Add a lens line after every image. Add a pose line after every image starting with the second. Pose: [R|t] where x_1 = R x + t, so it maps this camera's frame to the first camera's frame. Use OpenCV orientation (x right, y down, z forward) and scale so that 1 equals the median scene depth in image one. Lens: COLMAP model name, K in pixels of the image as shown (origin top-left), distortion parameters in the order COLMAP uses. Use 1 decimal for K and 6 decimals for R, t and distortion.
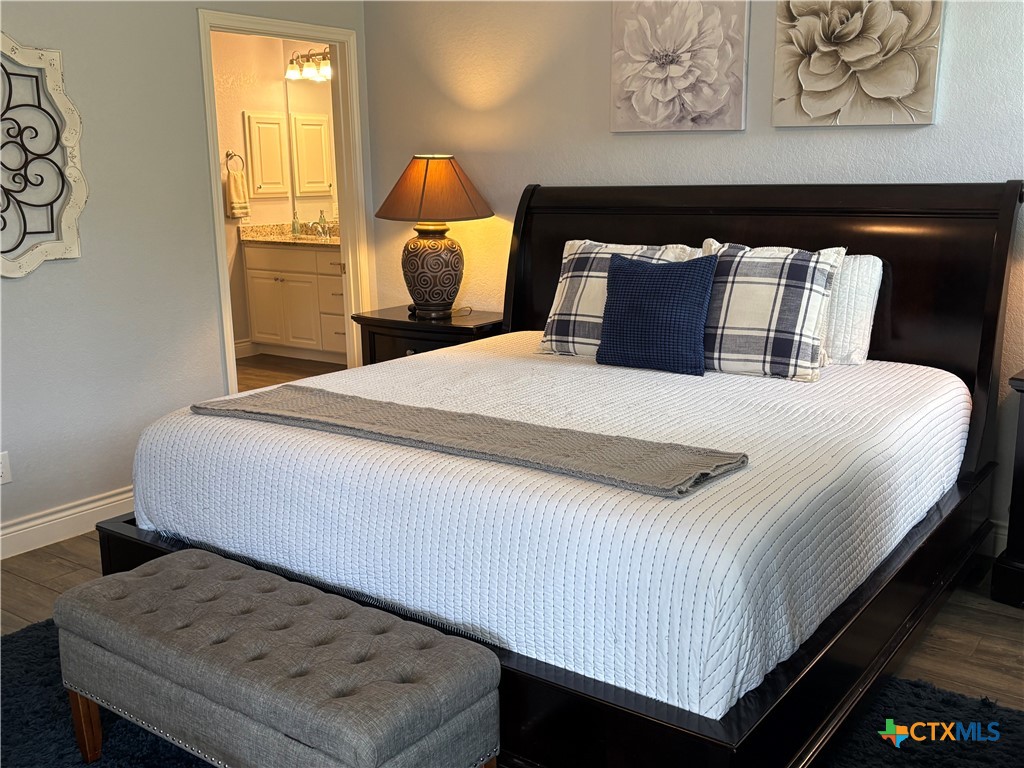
lens RADIAL K [[1005.0, 0, 509.4], [0, 1005.0, 391.8], [0, 0, 1]] dist [0.010495, 0.000000]
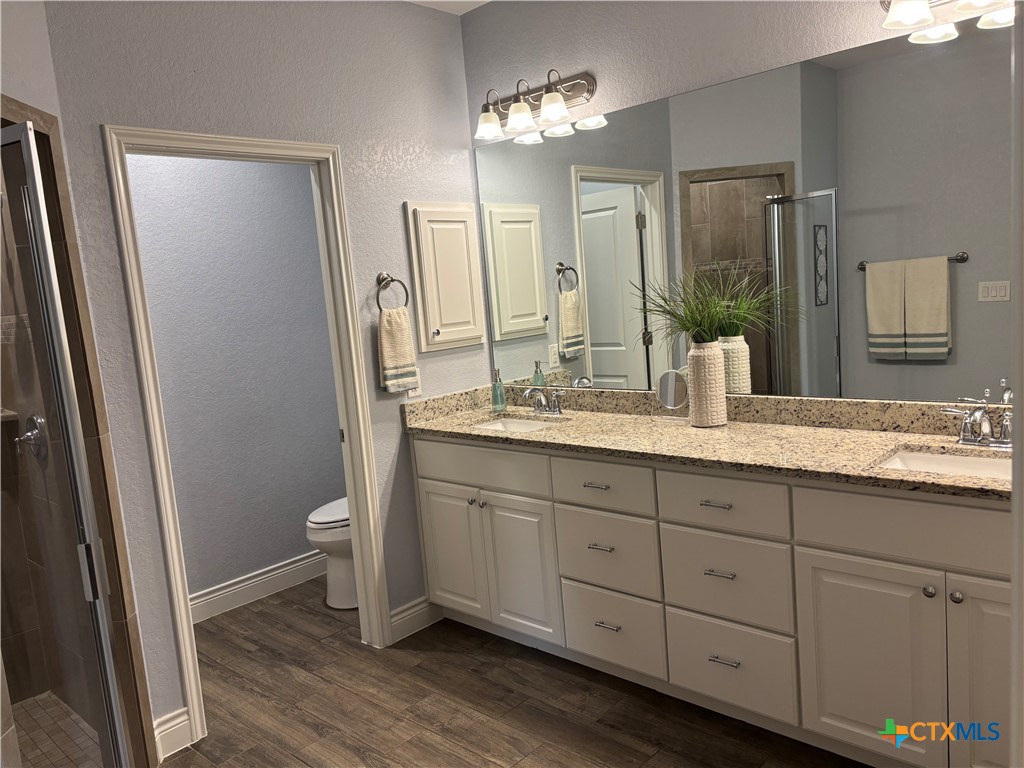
lens RADIAL K [[771.0, 0, 516.1], [0, 771.0, 389.6], [0, 0, 1]] dist [0.035339, -0.042005]
pose [[0.992154, -0.052222, -0.113594, -0.156024], [0.043453, 0.995978, -0.078354, -0.135389], [0.117229, 0.072803, 0.990433, 0.576480]]
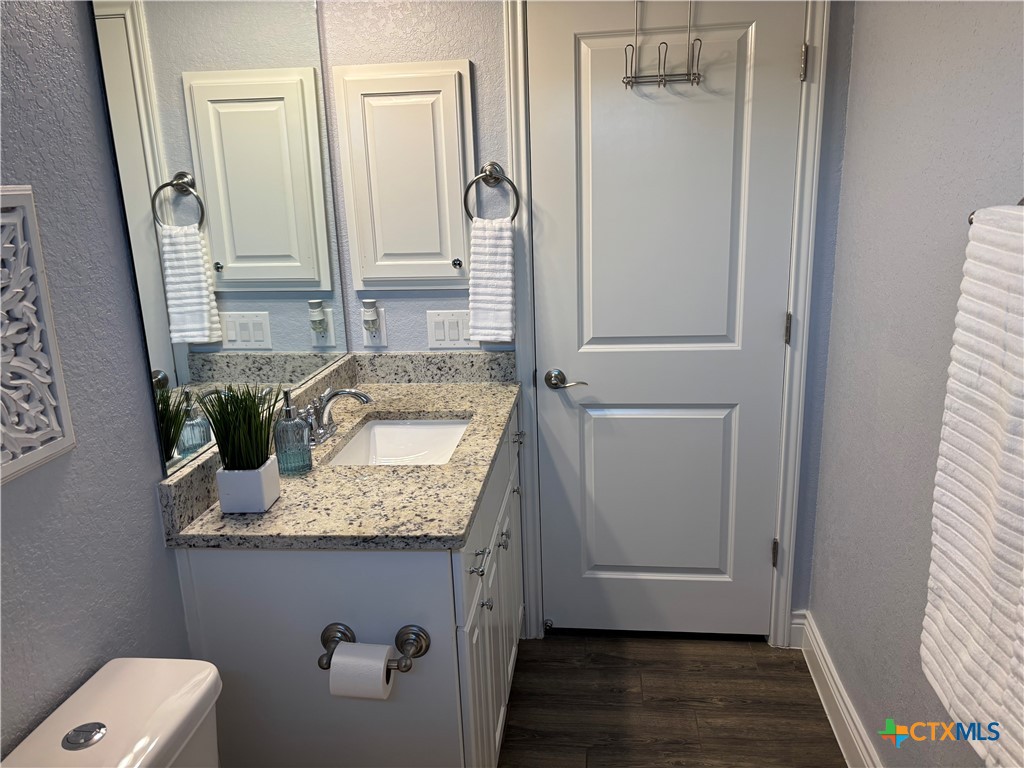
lens RADIAL K [[771.0, 0, 510.3], [0, 771.0, 383.8], [0, 0, 1]] dist [0.035339, -0.042005]
pose [[0.492299, 0.215182, -0.843409, 0.077844], [-0.160833, 0.974764, 0.154816, -0.224996], [0.855438, 0.059432, 0.514483, 0.943877]]
